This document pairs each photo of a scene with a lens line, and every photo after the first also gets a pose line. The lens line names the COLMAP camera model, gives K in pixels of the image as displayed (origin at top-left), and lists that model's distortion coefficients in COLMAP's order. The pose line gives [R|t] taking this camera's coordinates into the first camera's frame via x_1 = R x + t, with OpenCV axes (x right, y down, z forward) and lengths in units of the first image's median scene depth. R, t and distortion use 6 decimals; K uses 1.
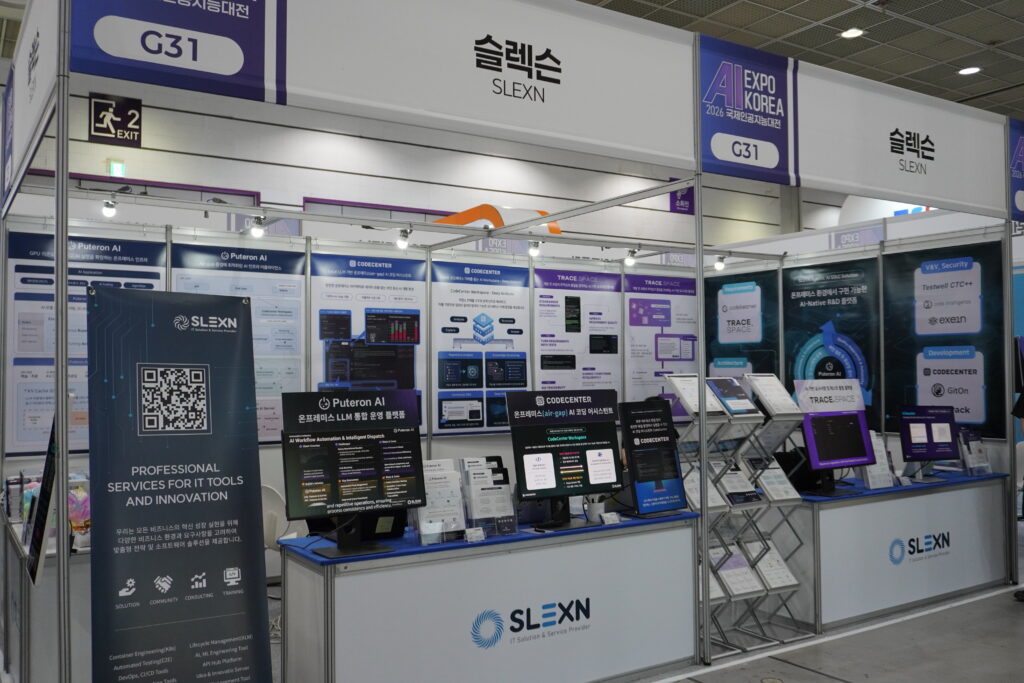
lens RADIAL K [[886.3, 0, 512.0], [0, 886.3, 341.5], [0, 0, 1]] dist [-0.003107, 0.009544]
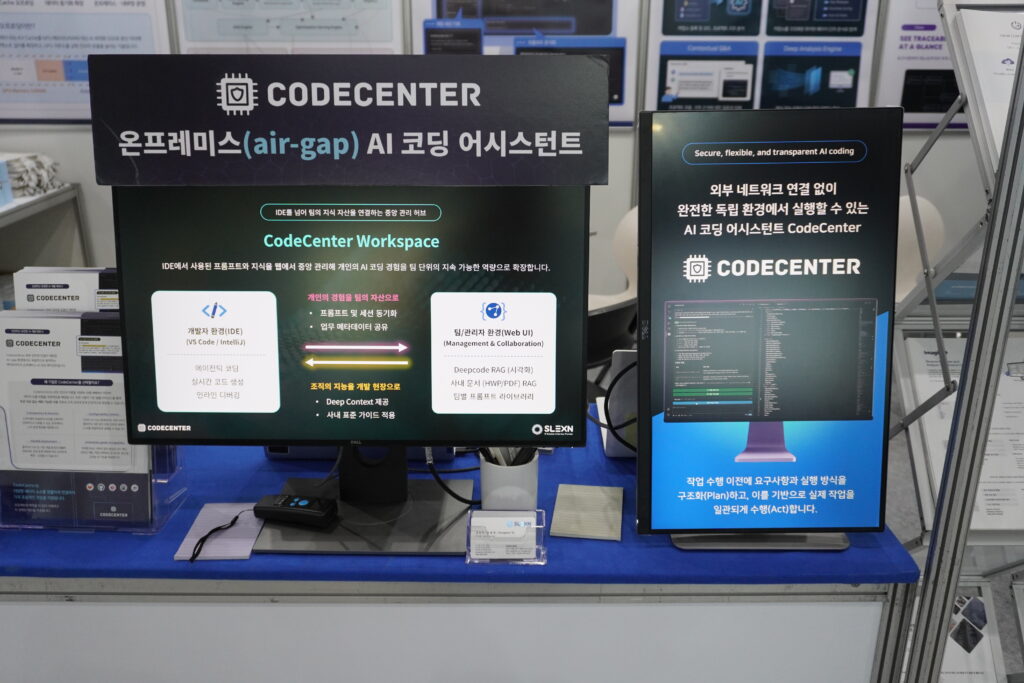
lens RADIAL K [[886.3, 0, 512.0], [0, 886.3, 341.5], [0, 0, 1]] dist [-0.003107, 0.009544]
pose [[0.836517, 0.201118, -0.509697, 0.178411], [0.008392, 0.925392, 0.378918, 0.025755], [0.547877, -0.321249, 0.772419, 0.585391]]
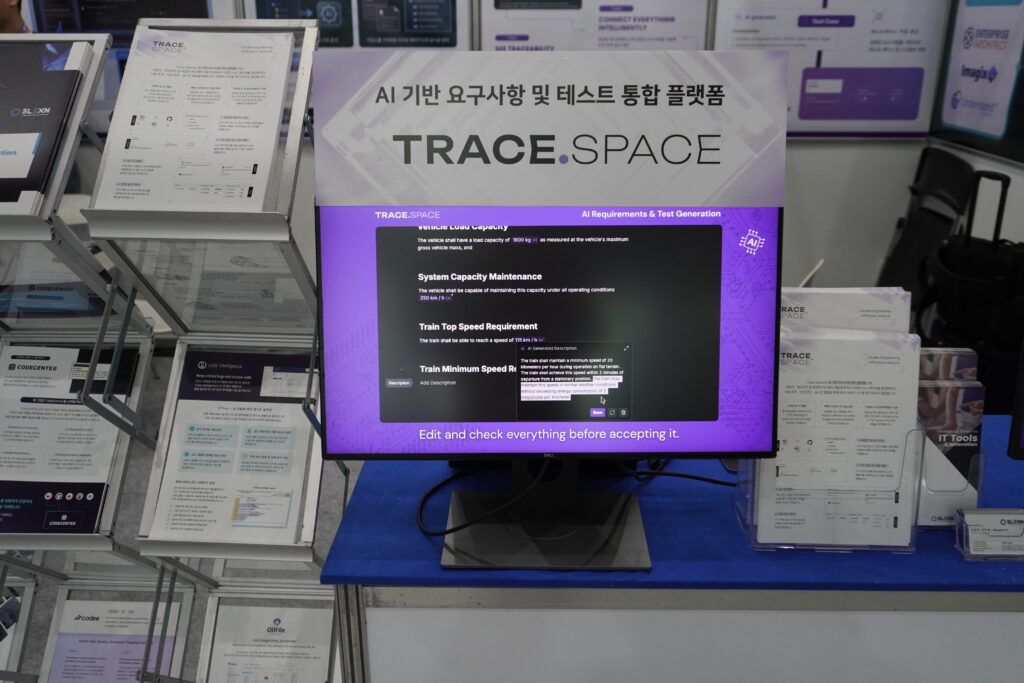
lens RADIAL K [[886.3, 0, 512.0], [0, 886.3, 341.5], [0, 0, 1]] dist [-0.003107, 0.009544]
pose [[0.834033, 0.193078, -0.516826, 0.428797], [0.015072, 0.928441, 0.371174, 0.026496], [0.551509, -0.317361, 0.771440, 0.741502]]
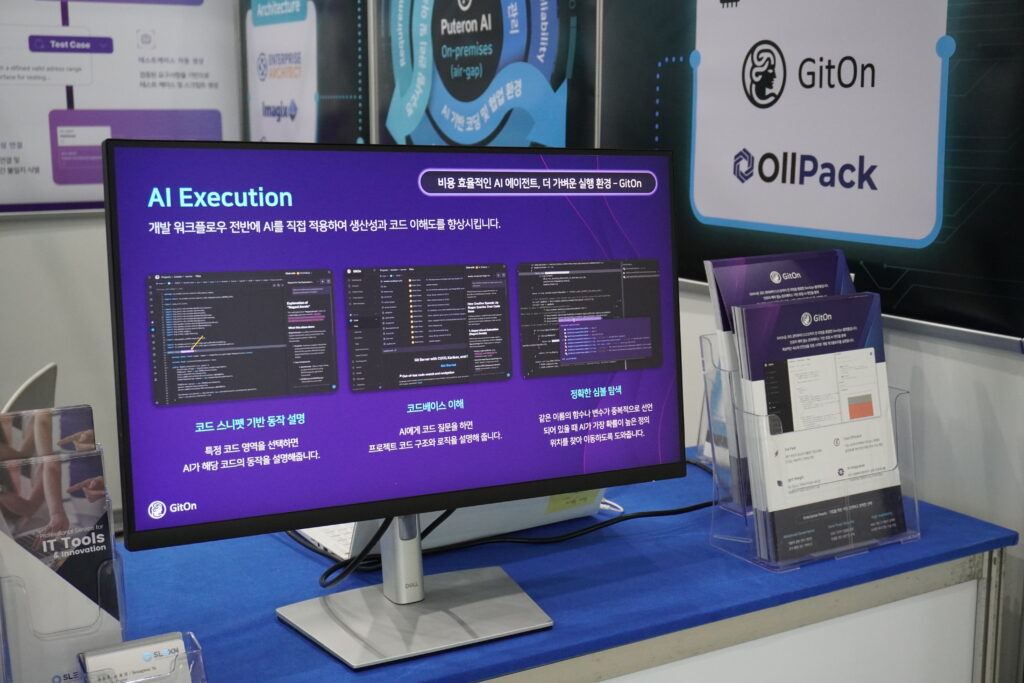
lens RADIAL K [[1320.2, 0, 512.0], [0, 1320.2, 341.5], [0, 0, 1]] dist [-0.001318, -0.030257]
pose [[0.999136, 0.015797, -0.038440, 0.488271], [-0.007361, 0.977584, 0.210418, 0.057380], [0.040903, -0.209953, 0.976855, 0.772057]]
